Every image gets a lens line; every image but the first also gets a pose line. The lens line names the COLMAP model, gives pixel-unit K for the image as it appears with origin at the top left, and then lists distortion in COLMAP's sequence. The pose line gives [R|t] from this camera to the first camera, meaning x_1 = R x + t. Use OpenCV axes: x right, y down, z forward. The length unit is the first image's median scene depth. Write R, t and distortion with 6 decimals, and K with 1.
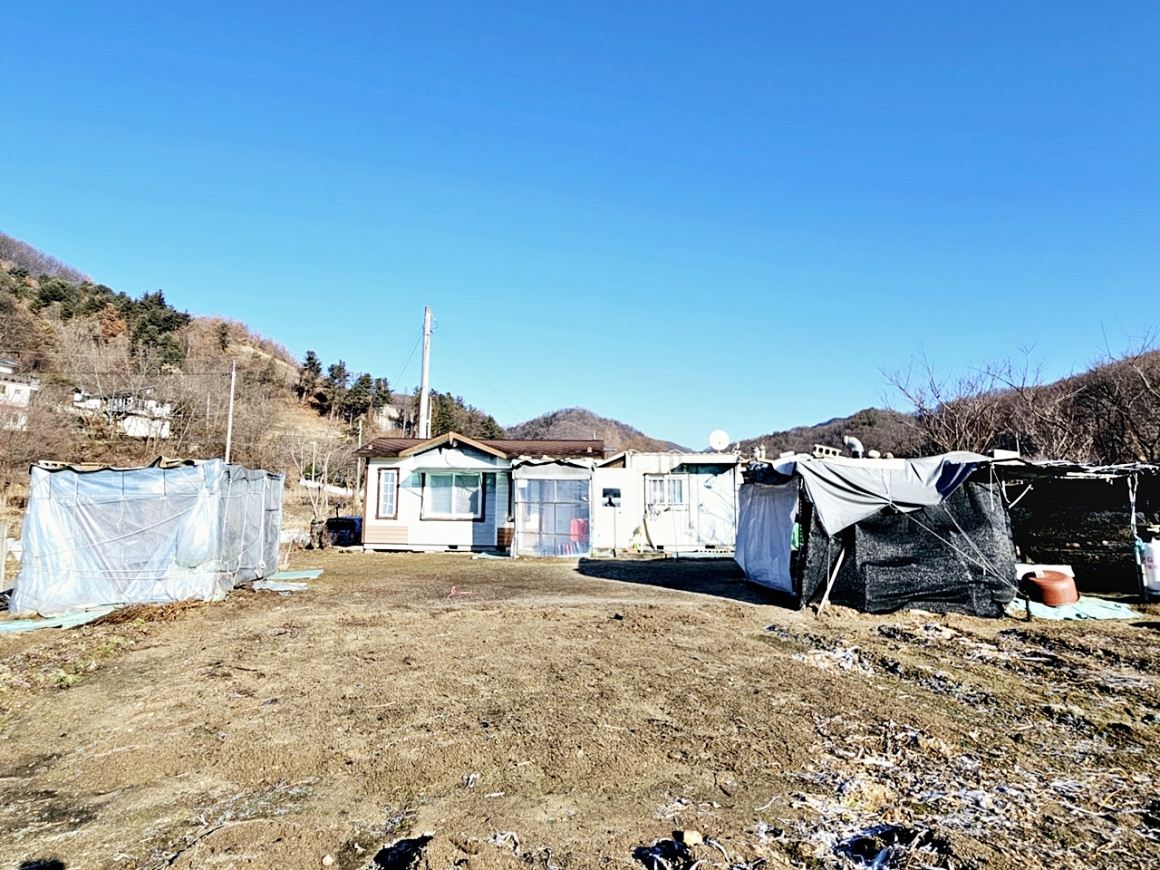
lens RADIAL K [[651.4, 0, 580.0], [0, 651.4, 435.0], [0, 0, 1]] dist [-0.000324, -0.000643]
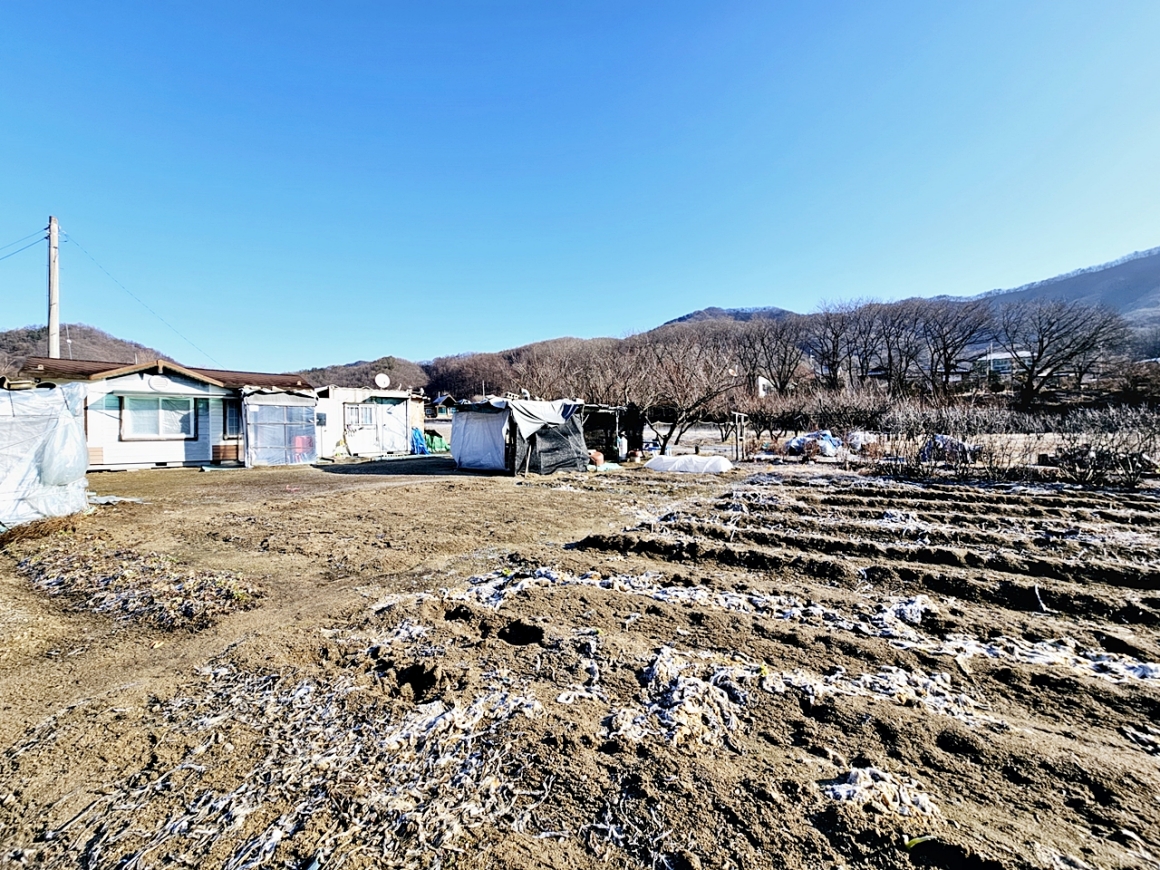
lens RADIAL K [[475.2, 0, 580.0], [0, 475.2, 435.0], [0, 0, 1]] dist [-0.001714, -0.000034]
pose [[0.689604, -0.020700, 0.723891, -0.286148], [-0.070561, 0.992915, 0.095612, -0.004706], [-0.720741, -0.117013, 0.683257, -0.059387]]
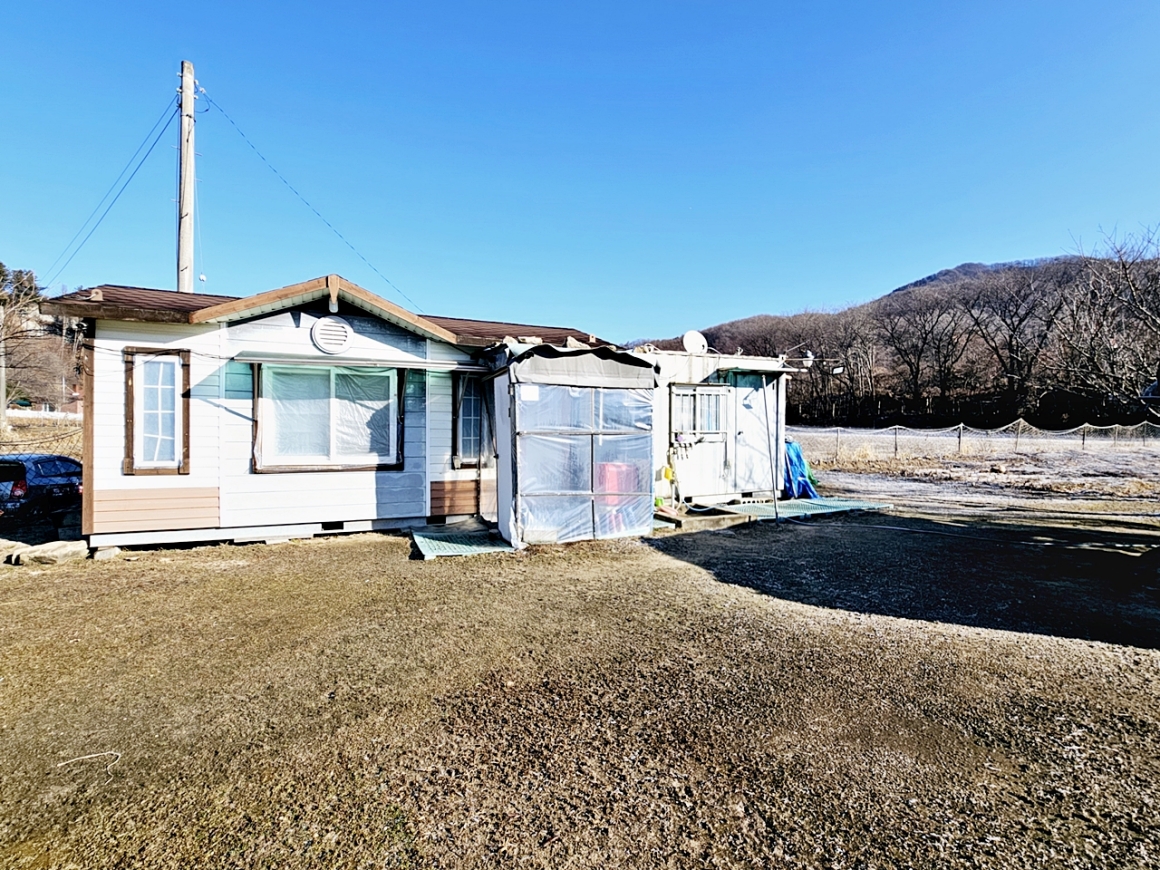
lens RADIAL K [[561.6, 0, 580.0], [0, 561.6, 435.0], [0, 0, 1]] dist [-0.004415, 0.000550]
pose [[0.885070, -0.009806, 0.465355, -0.224378], [-0.047527, 0.992649, 0.111310, 0.052211], [-0.463025, -0.120634, 0.878097, 0.563563]]
